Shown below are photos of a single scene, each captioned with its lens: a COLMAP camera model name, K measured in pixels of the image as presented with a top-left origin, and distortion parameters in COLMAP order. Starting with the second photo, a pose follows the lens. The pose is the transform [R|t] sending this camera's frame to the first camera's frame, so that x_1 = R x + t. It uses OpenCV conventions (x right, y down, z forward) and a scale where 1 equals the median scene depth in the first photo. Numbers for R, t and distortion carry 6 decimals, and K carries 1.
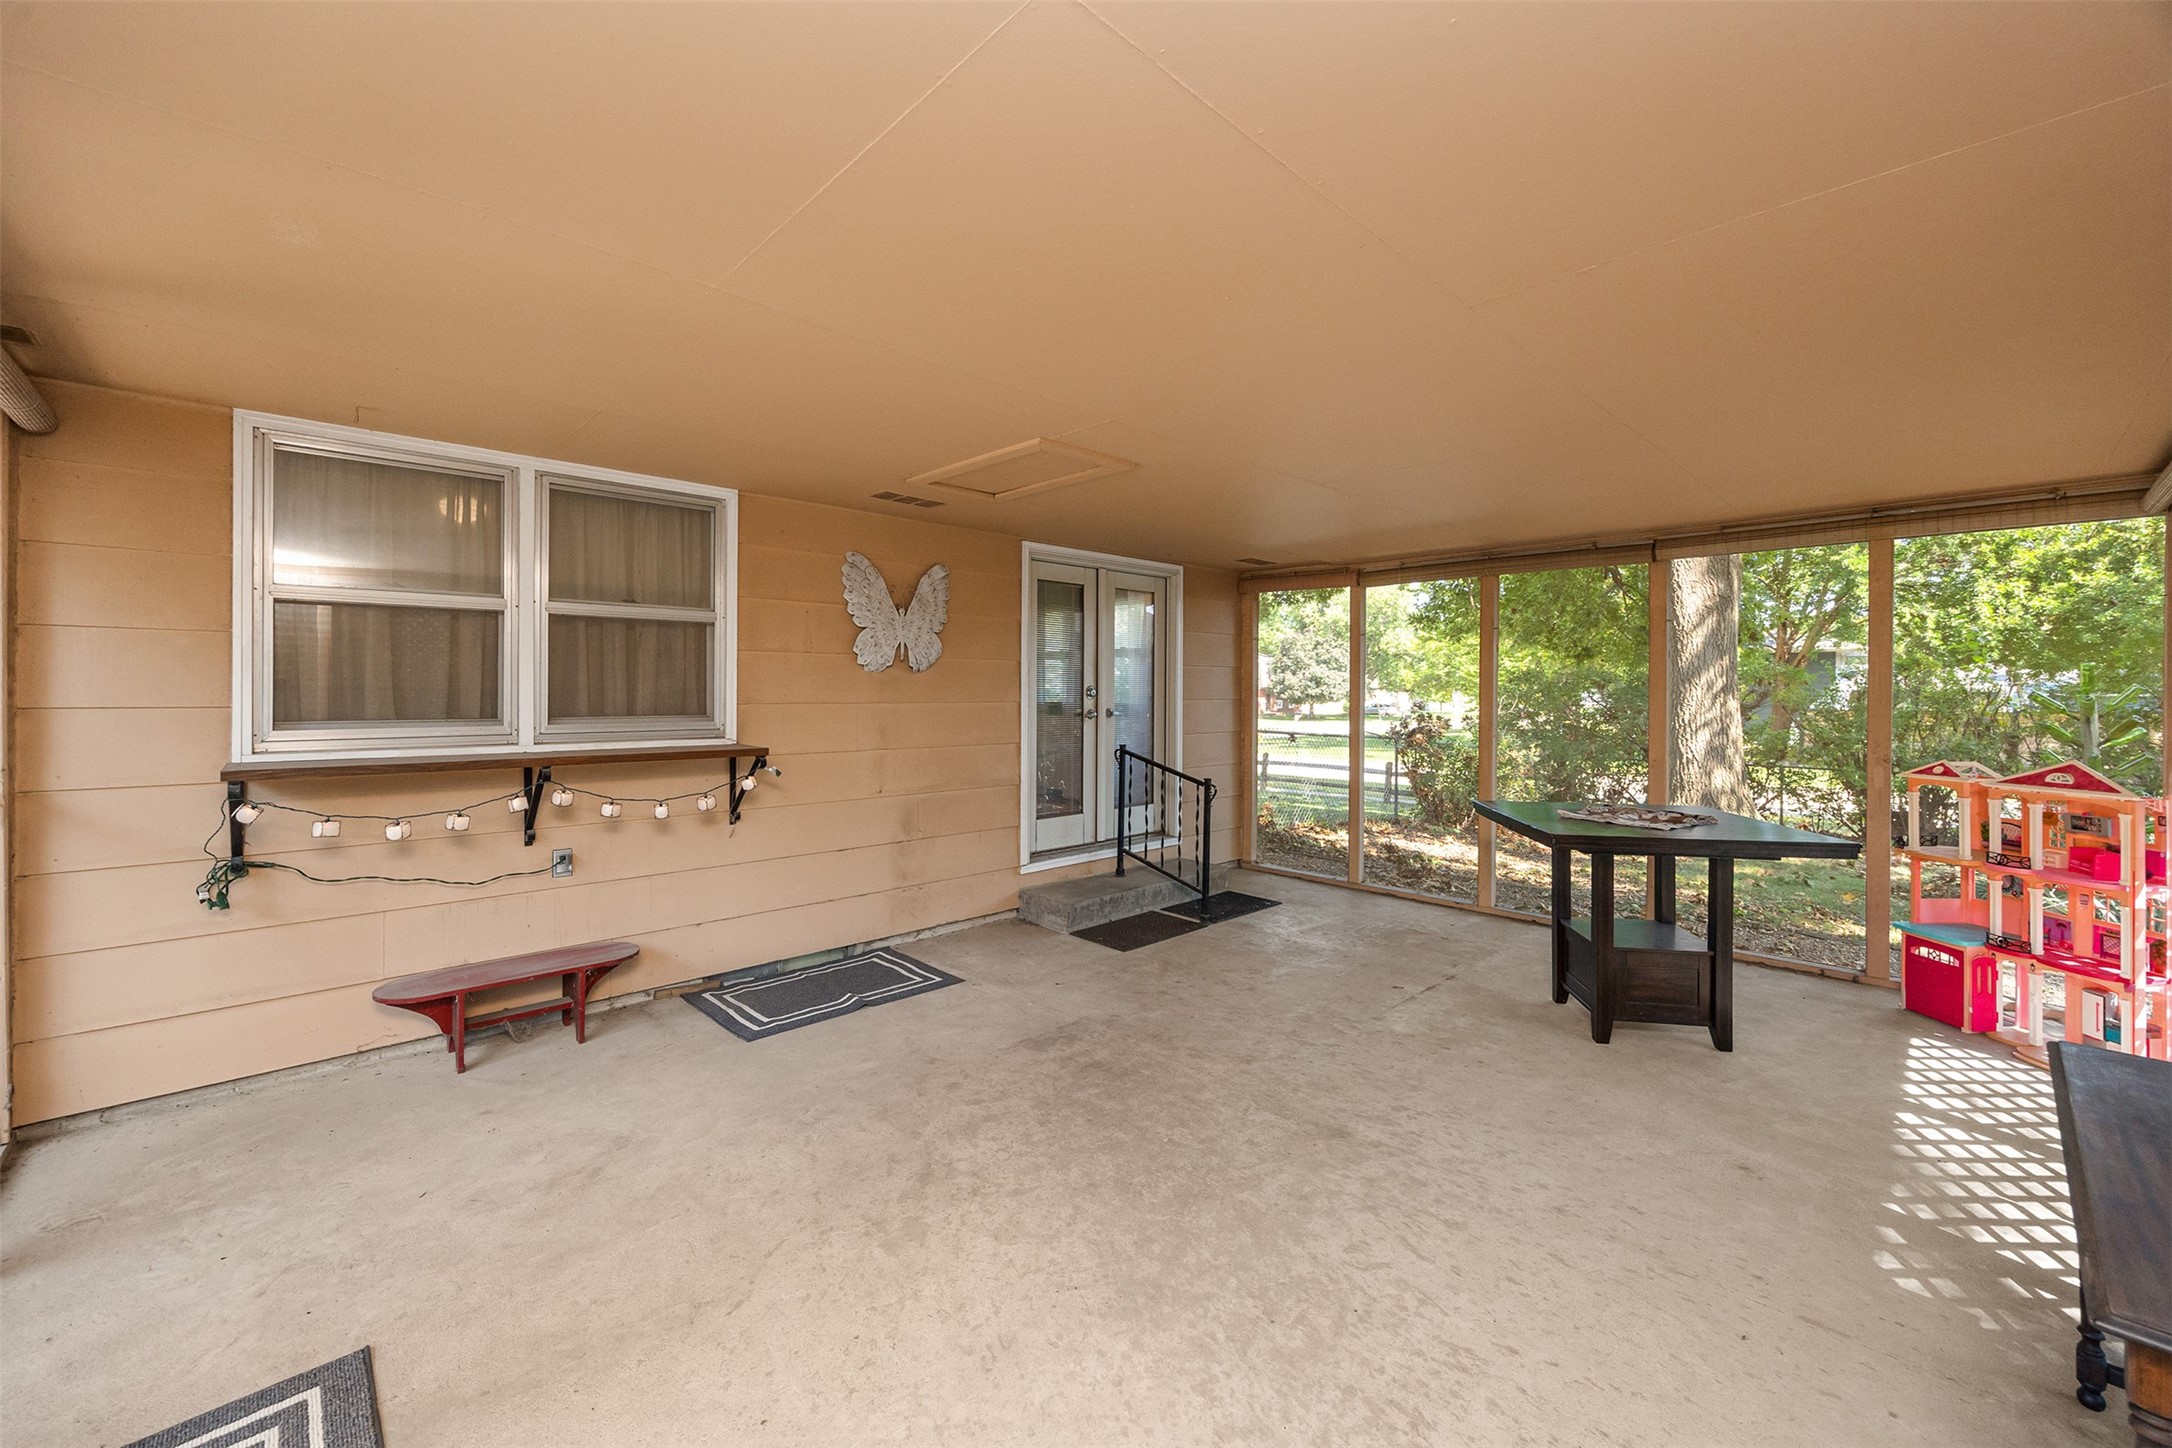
lens RADIAL K [[843.8, 0, 1068.0], [0, 843.8, 702.0], [0, 0, 1]] dist [0.001971, 0.000569]
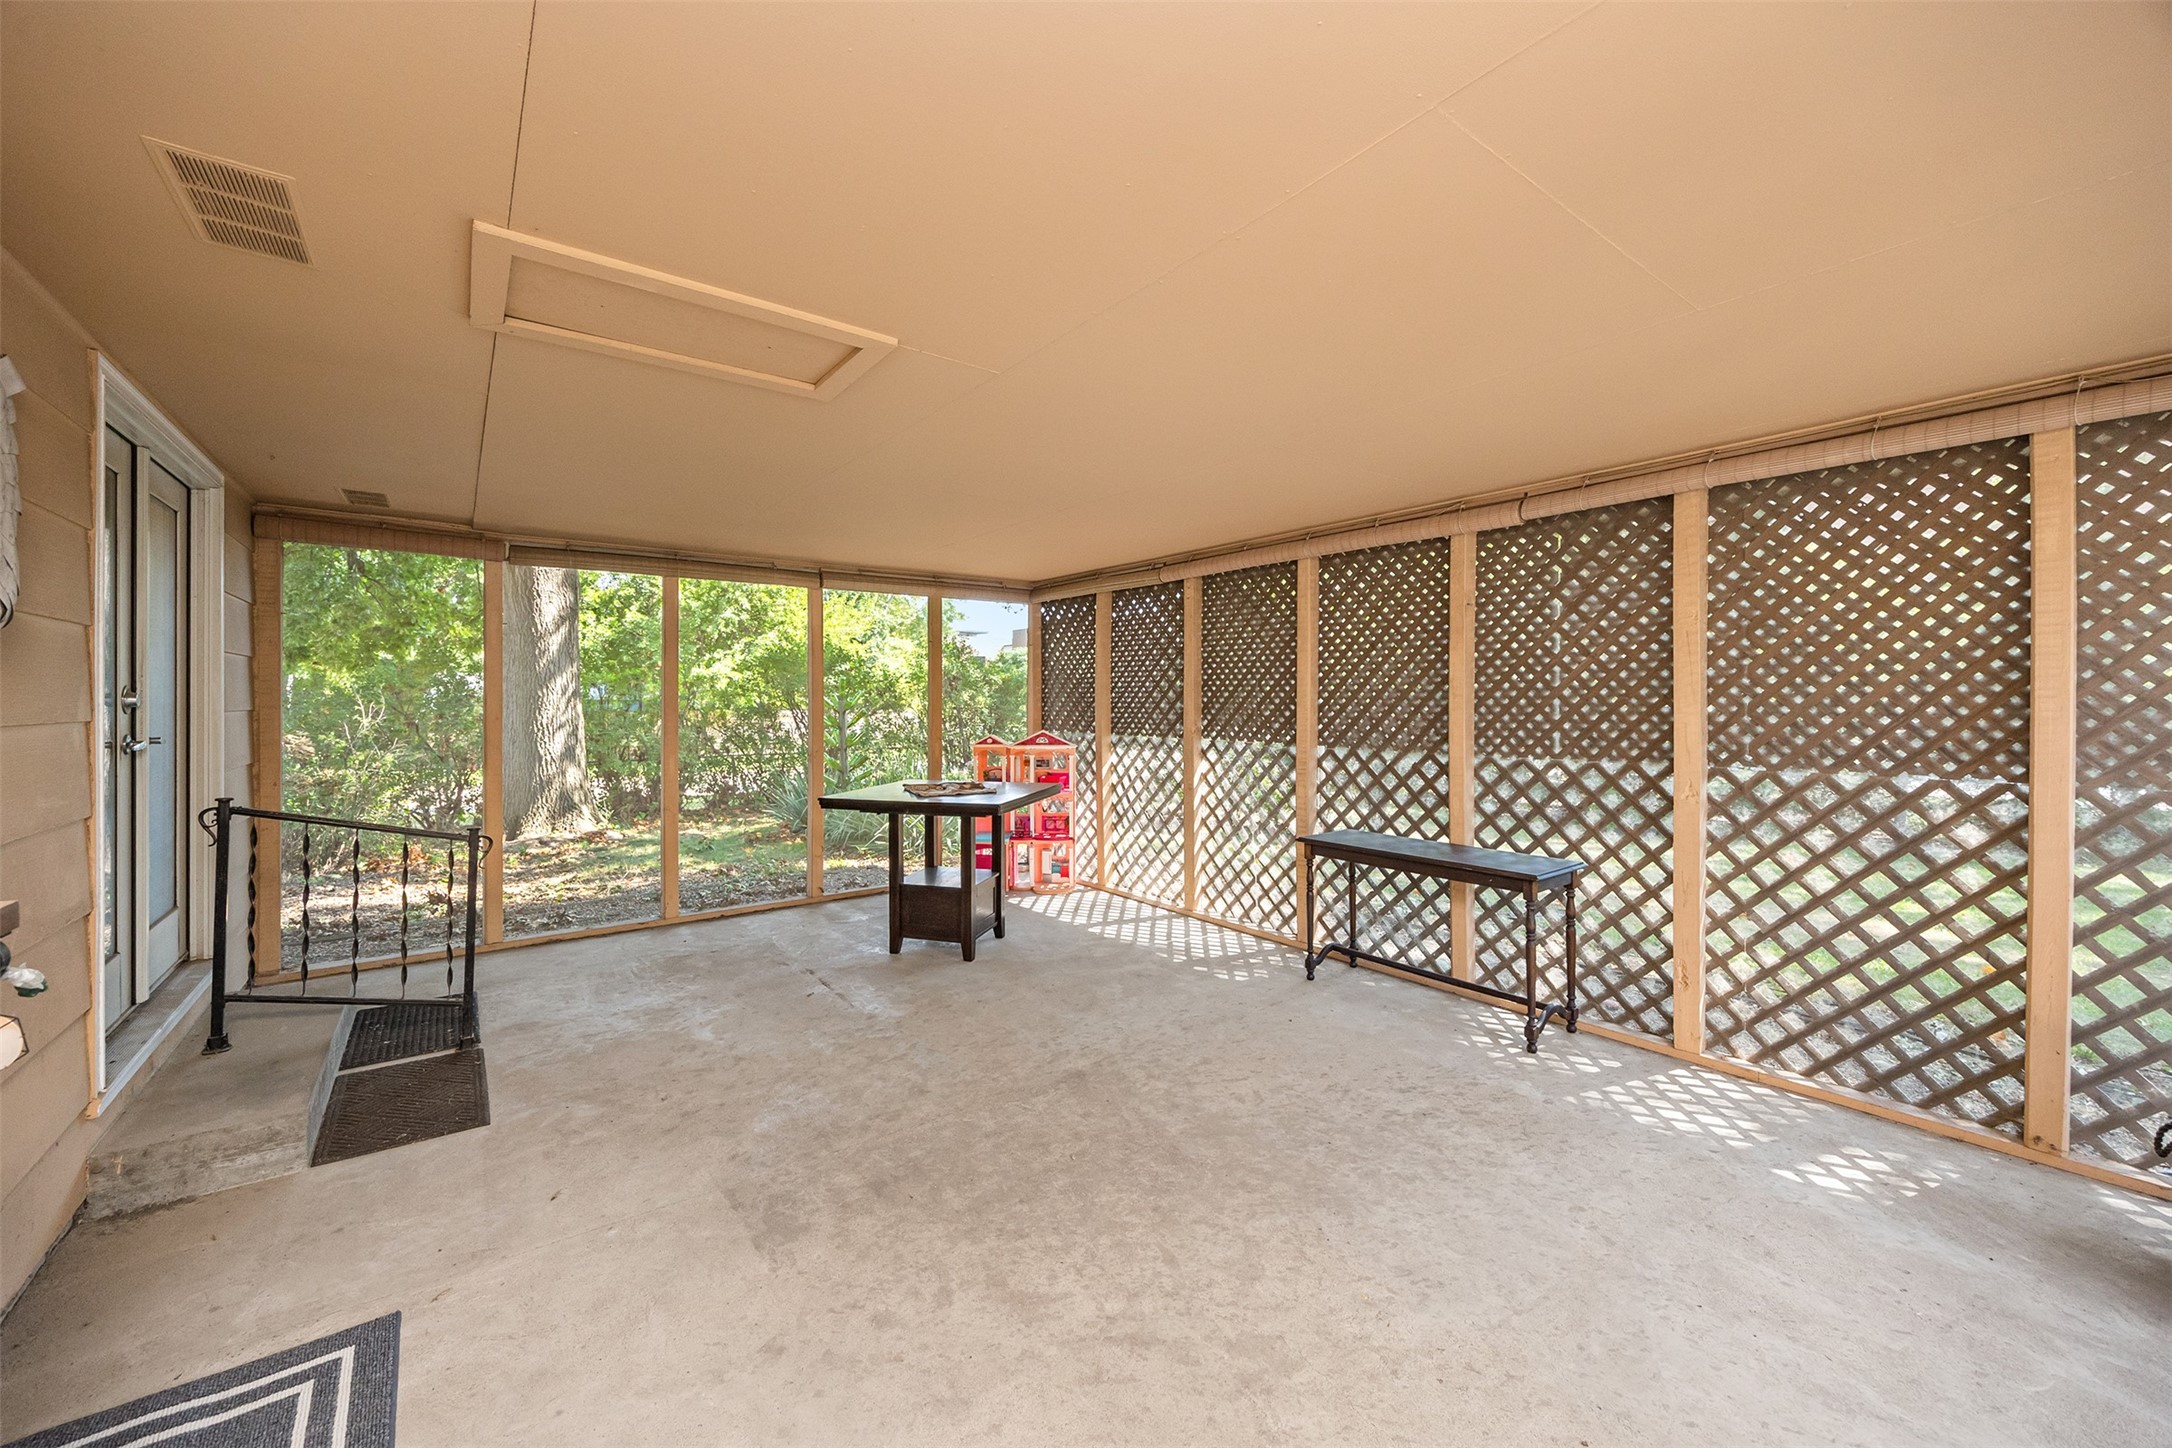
lens RADIAL K [[843.8, 0, 1068.0], [0, 843.8, 702.0], [0, 0, 1]] dist [0.001971, 0.000569]
pose [[0.112152, -0.007616, 0.993662, -0.619965], [0.013375, 0.999892, 0.006155, -0.005721], [-0.993601, 0.012600, 0.112242, 0.658169]]
